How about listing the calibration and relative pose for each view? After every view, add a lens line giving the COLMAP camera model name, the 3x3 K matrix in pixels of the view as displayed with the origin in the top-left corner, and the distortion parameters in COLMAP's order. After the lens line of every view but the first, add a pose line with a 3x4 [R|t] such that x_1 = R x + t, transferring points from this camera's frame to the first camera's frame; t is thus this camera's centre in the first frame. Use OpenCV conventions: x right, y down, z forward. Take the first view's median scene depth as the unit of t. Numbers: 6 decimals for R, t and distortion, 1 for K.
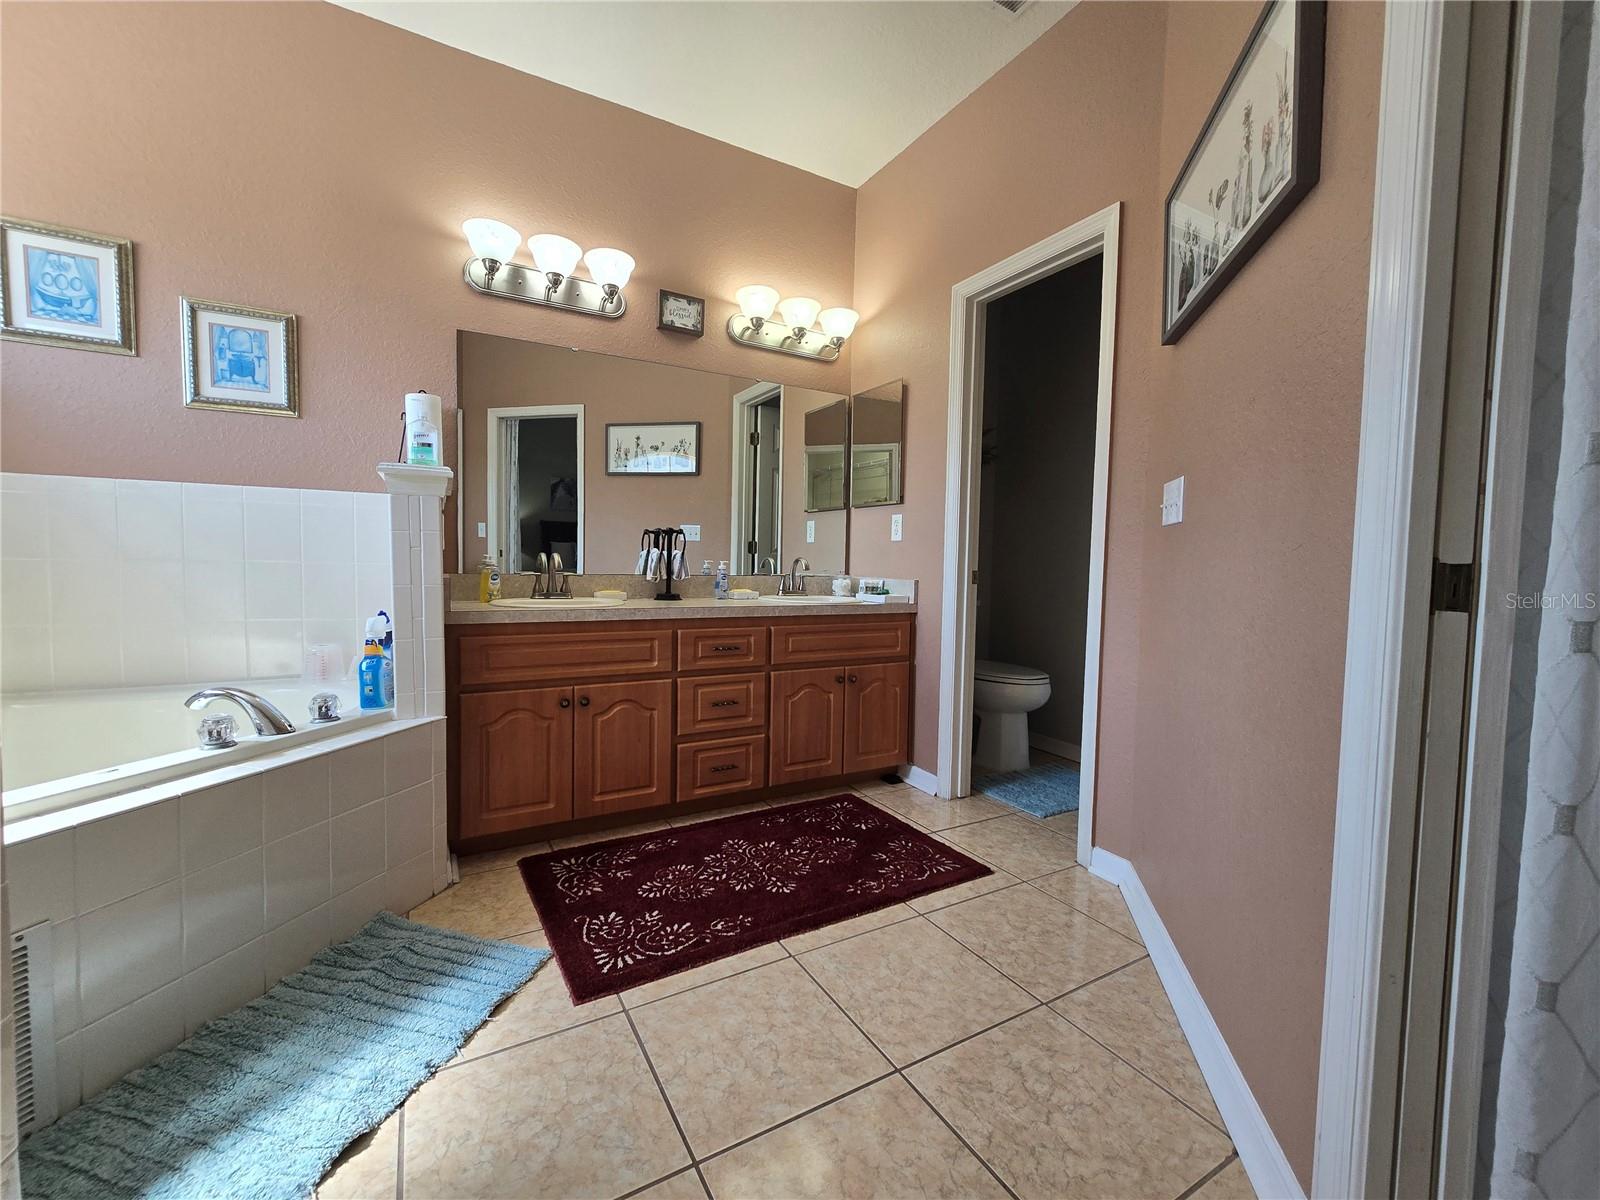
lens RADIAL K [[656.9, 0, 787.9], [0, 656.9, 591.3], [0, 0, 1]] dist [-0.000276, 0.000091]
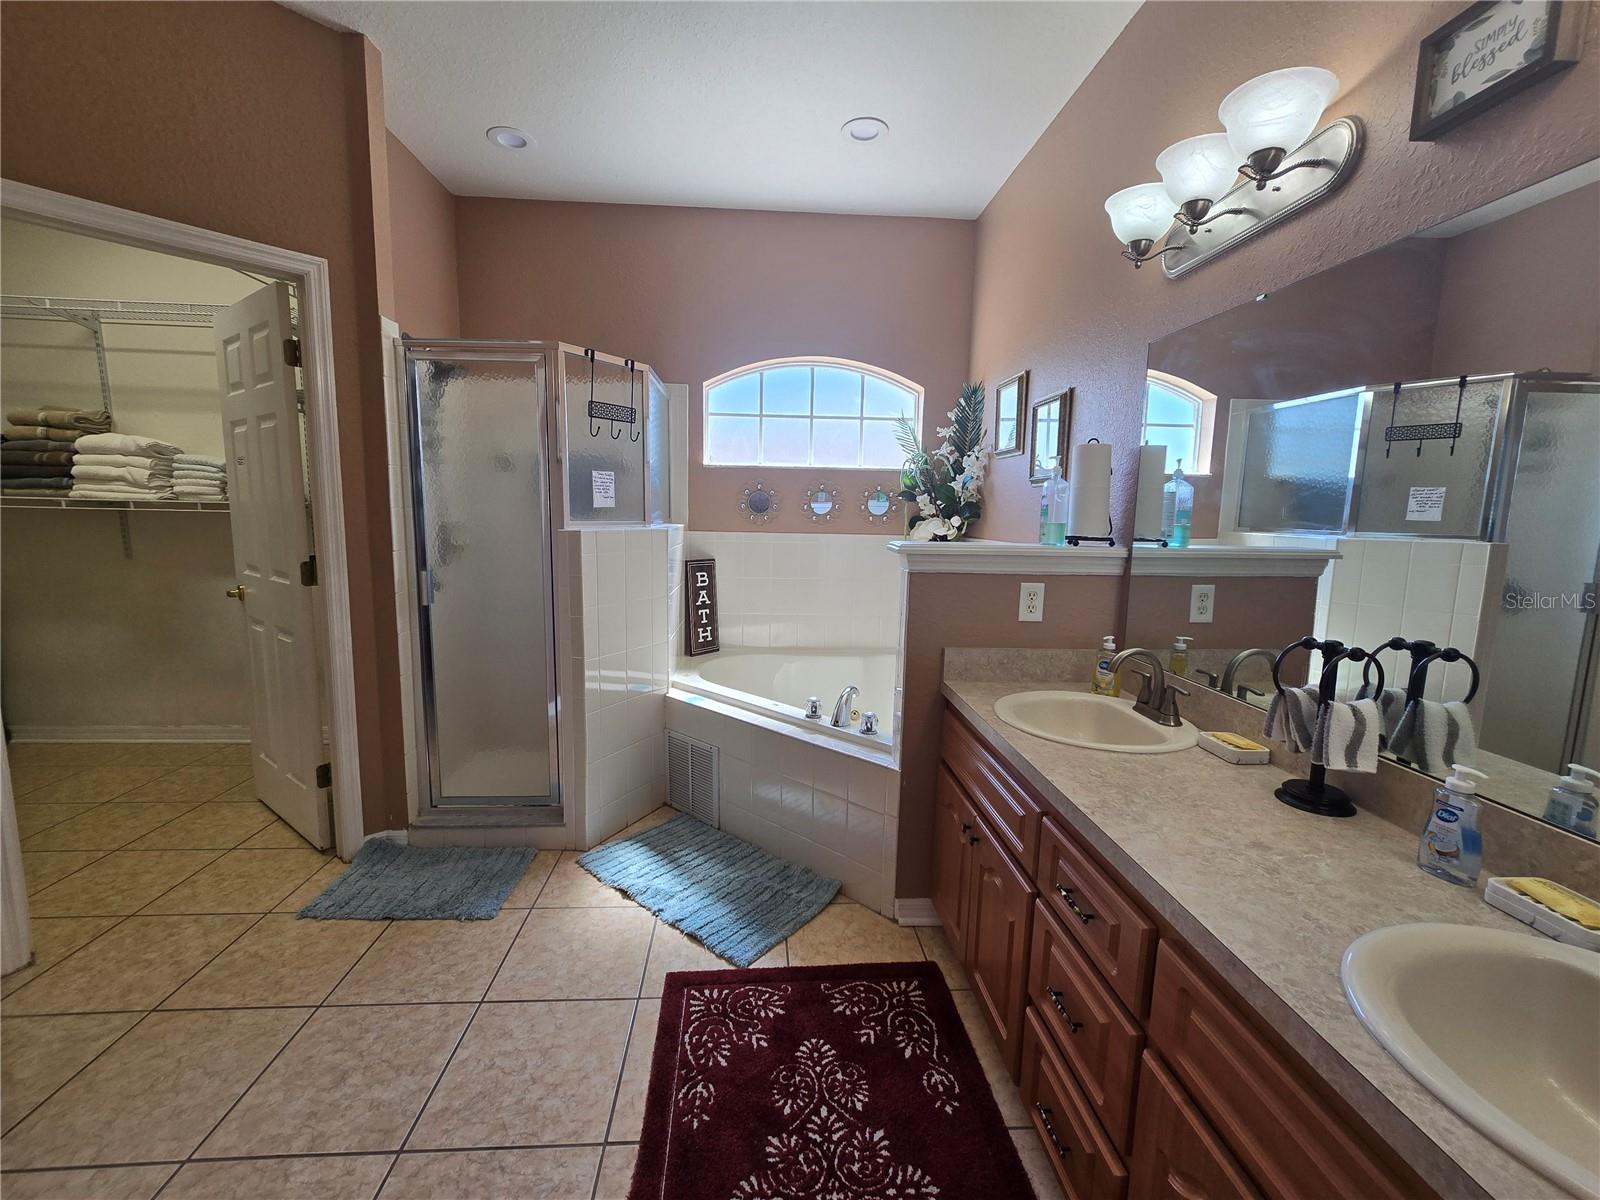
lens RADIAL K [[656.9, 0, 790.5], [0, 656.9, 596.7], [0, 0, 1]] dist [-0.000276, 0.000091]
pose [[-0.434614, 0.089440, -0.896165, 0.562506], [-0.073105, 0.988270, 0.134086, -0.252925], [0.897645, 0.123789, -0.422977, 1.403482]]
